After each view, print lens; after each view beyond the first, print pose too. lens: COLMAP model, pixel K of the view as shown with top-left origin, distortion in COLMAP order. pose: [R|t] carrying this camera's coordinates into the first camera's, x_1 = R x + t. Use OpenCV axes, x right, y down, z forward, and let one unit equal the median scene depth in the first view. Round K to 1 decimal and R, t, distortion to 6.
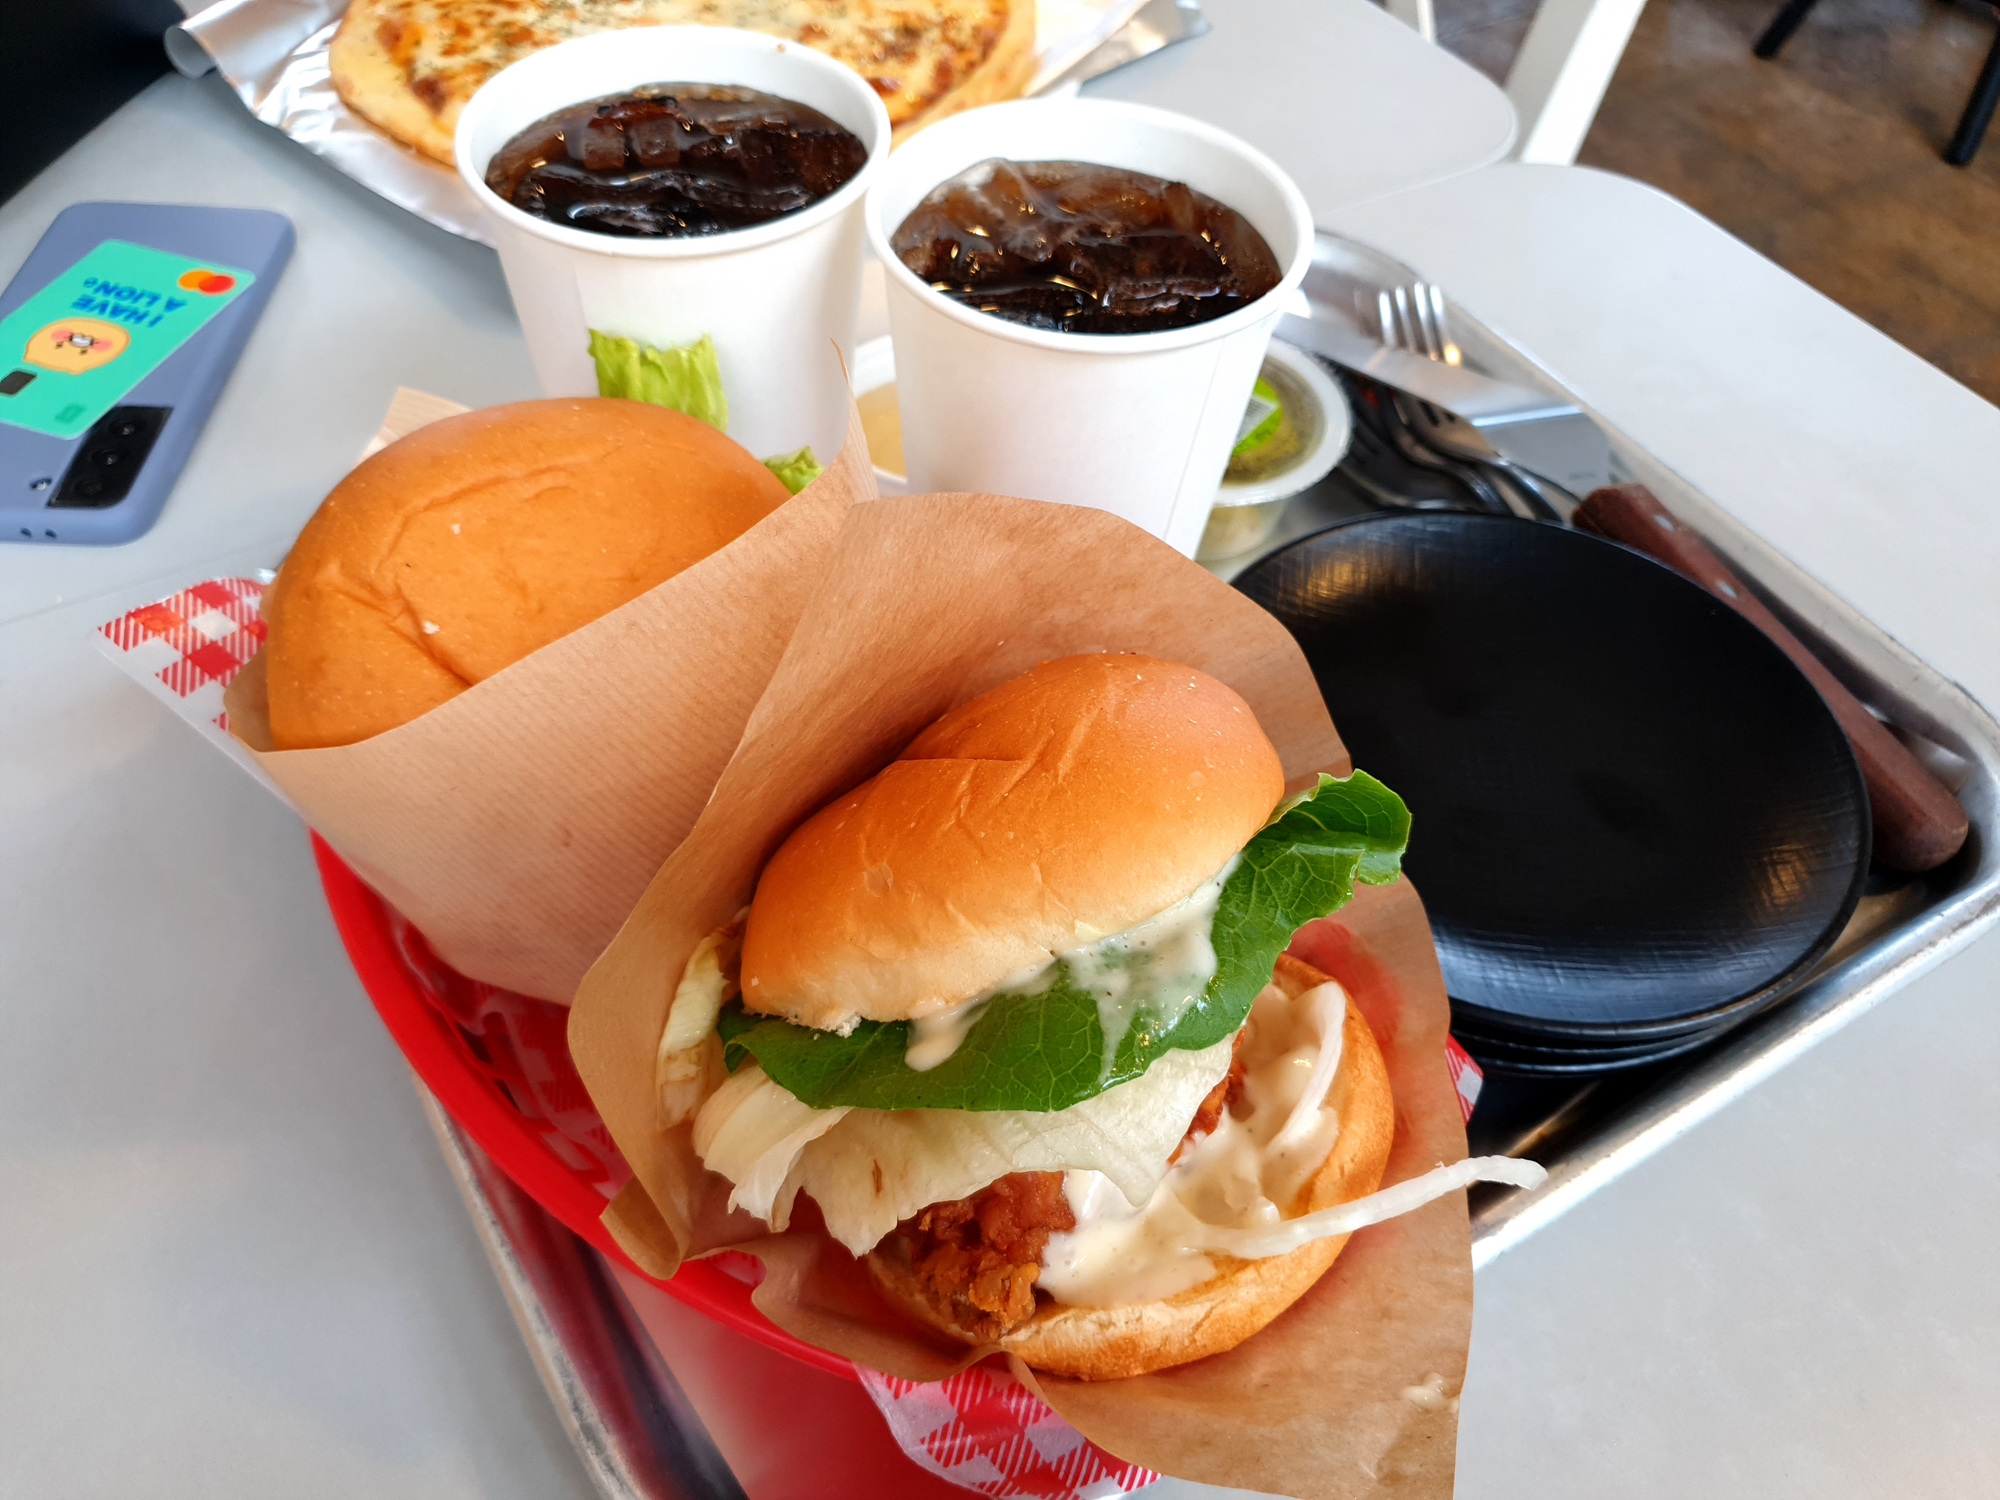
lens RADIAL K [[1514.3, 0, 1000.0], [0, 1514.3, 750.0], [0, 0, 1]] dist [0.188150, -0.360458]
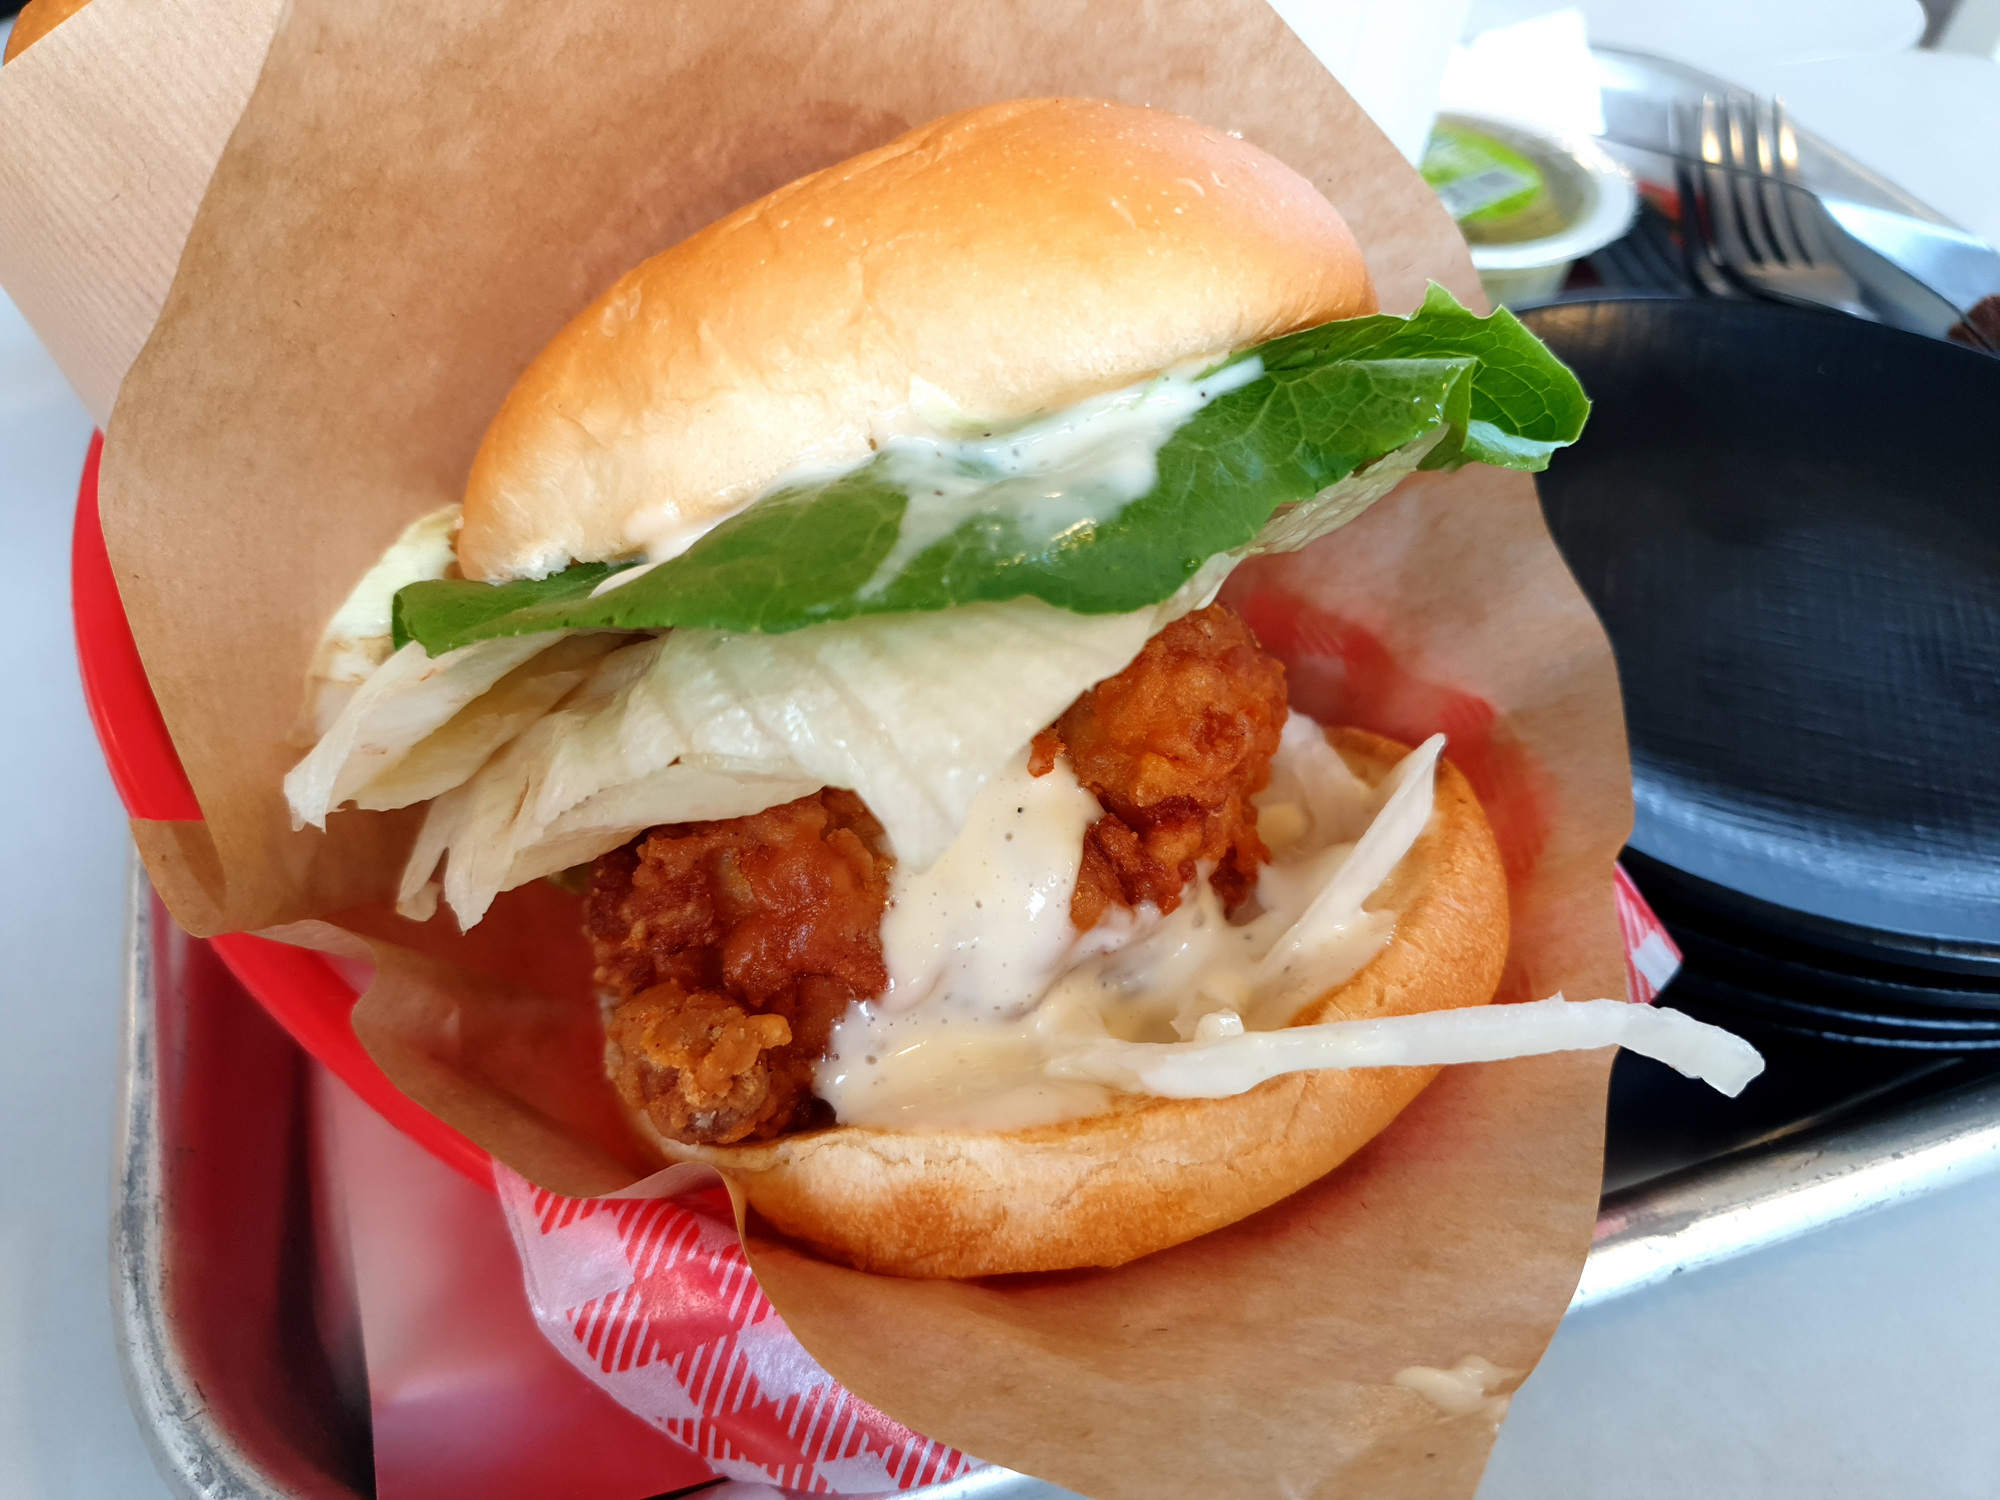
lens RADIAL K [[1514.5, 0, 1031.8], [0, 1514.5, 749.5], [0, 0, 1]] dist [0.034218, -0.003620]
pose [[0.973299, 0.139431, -0.182340, 0.195523], [-0.159276, 0.982250, -0.099081, 0.271476], [0.165288, 0.125478, 0.978231, 0.450089]]
